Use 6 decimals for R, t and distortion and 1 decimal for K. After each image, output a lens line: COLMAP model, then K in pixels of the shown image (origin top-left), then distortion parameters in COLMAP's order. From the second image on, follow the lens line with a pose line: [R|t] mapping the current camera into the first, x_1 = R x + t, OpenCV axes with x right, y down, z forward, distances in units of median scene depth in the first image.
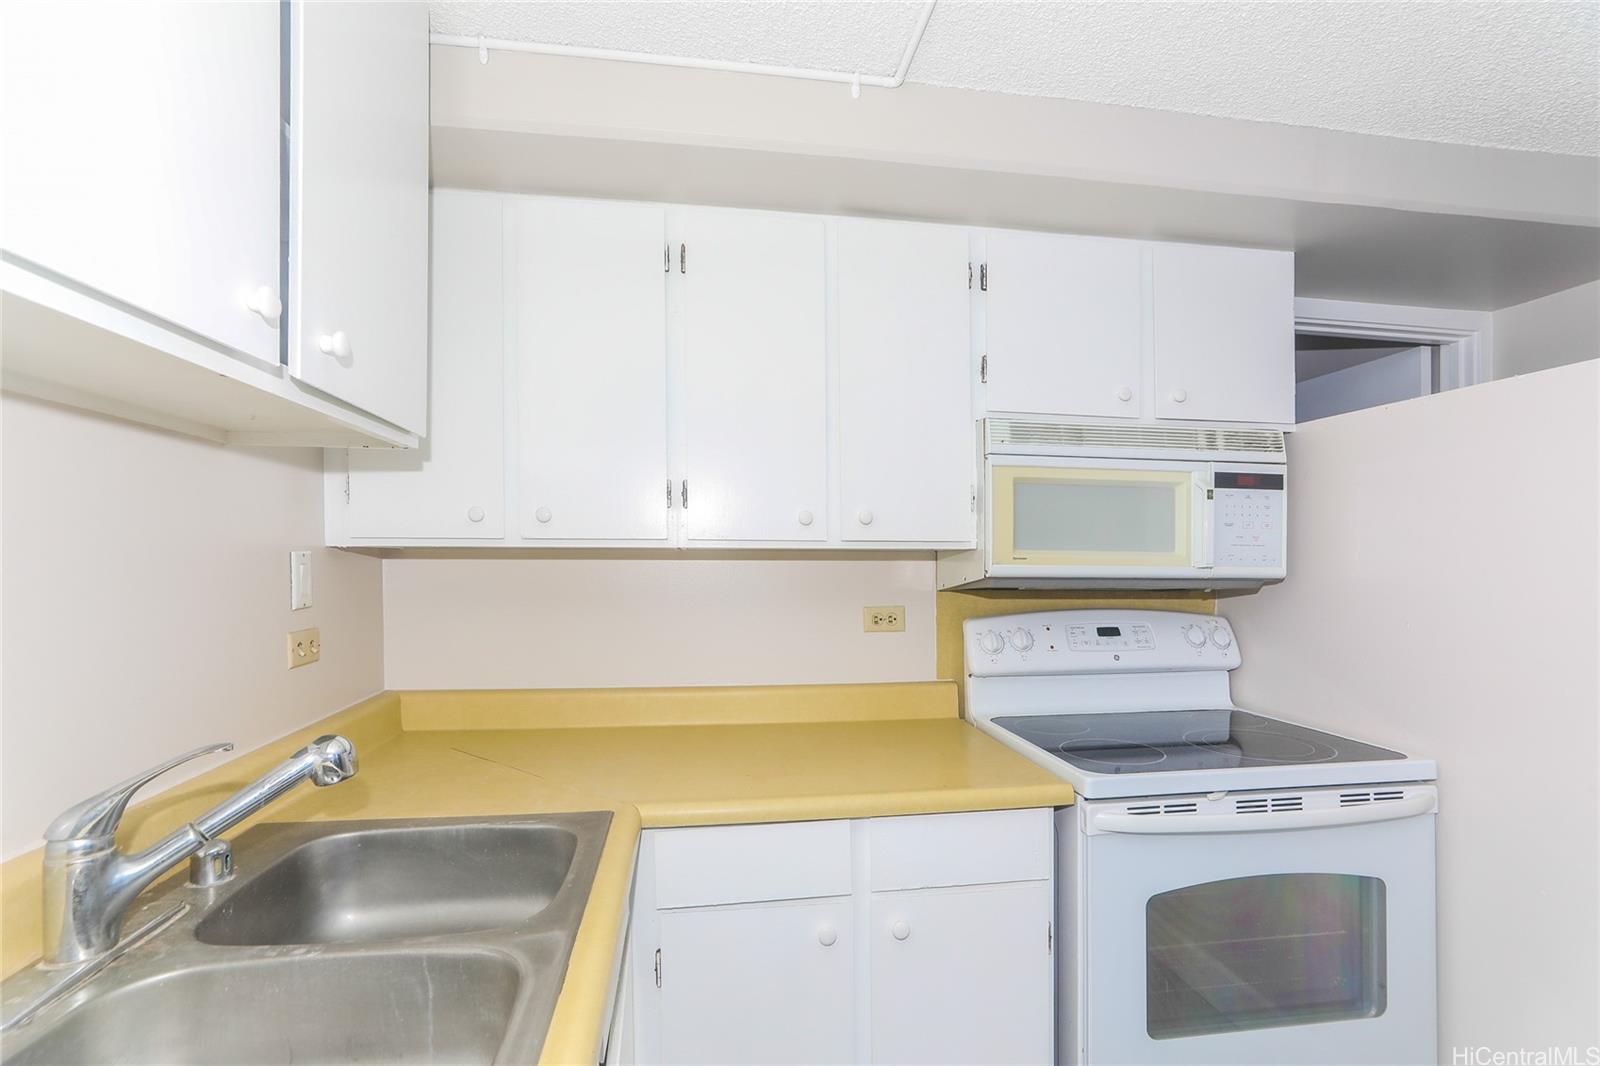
lens RADIAL K [[743.0, 0, 803.8], [0, 743.0, 558.5], [0, 0, 1]] dist [-0.021753, 0.008743]
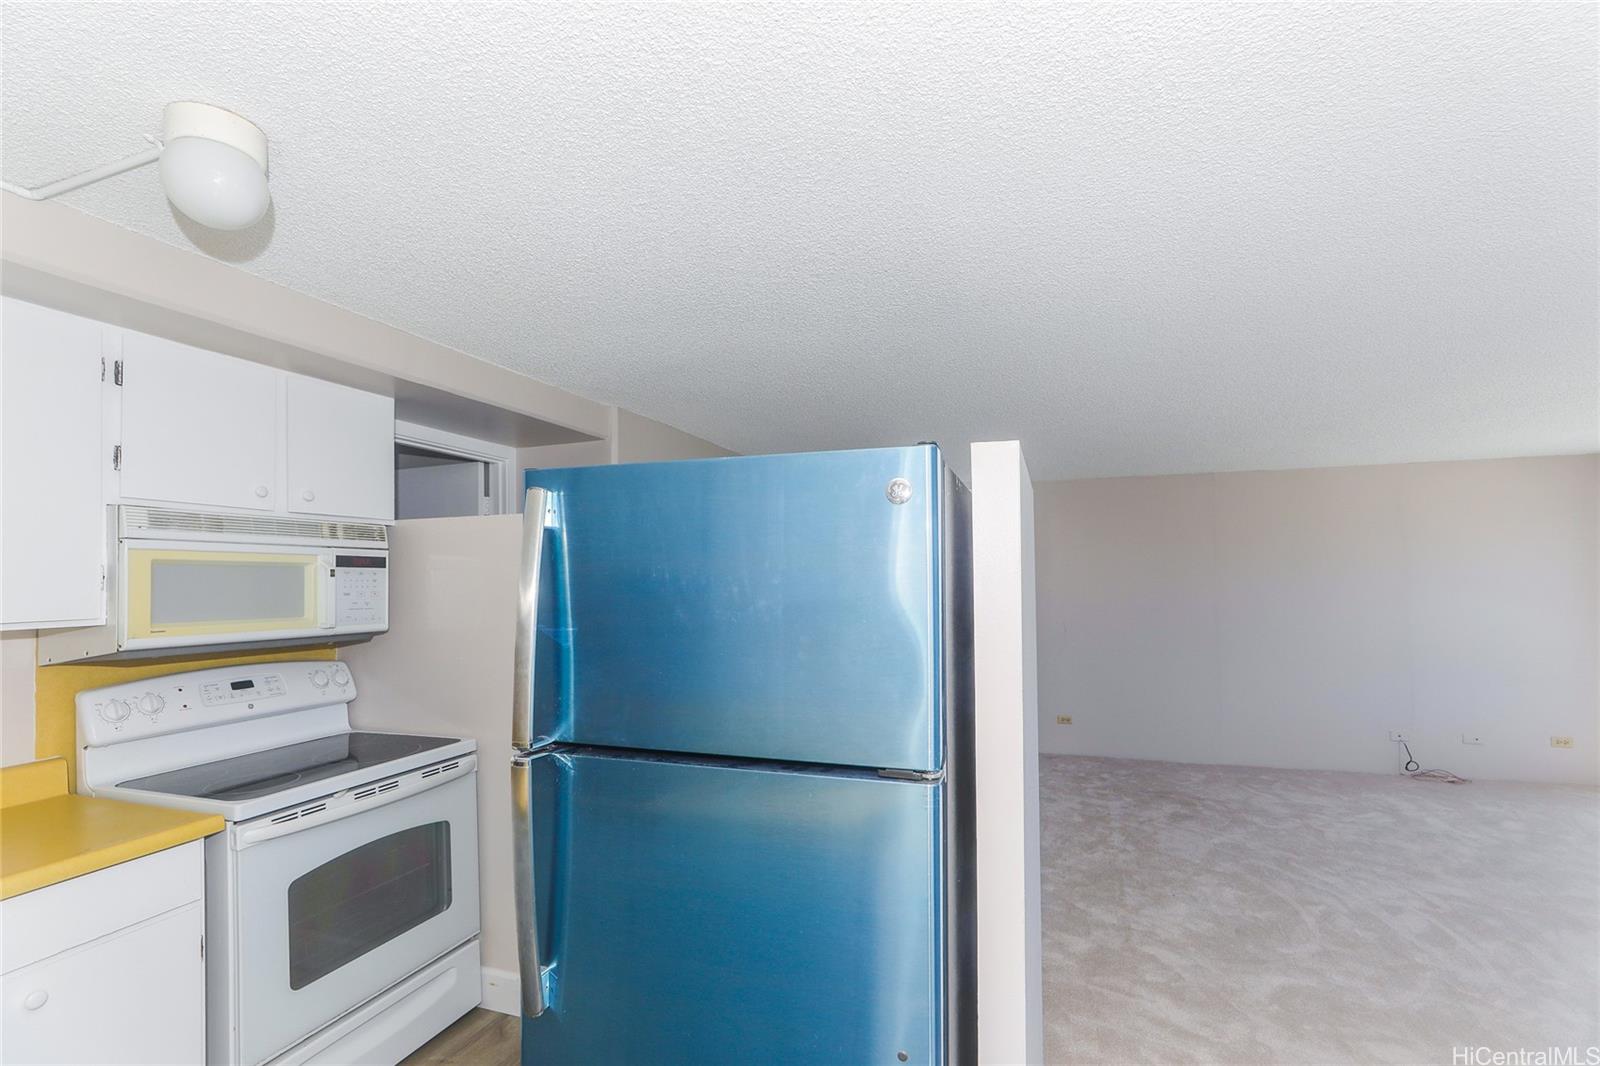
lens RADIAL K [[743.0, 0, 803.8], [0, 743.0, 558.5], [0, 0, 1]] dist [-0.021753, 0.008743]
pose [[0.468880, 0.012247, 0.883177, -0.228296], [0.018002, 0.999564, -0.023418, -0.065544], [-0.883078, 0.026879, 0.468455, -0.377541]]
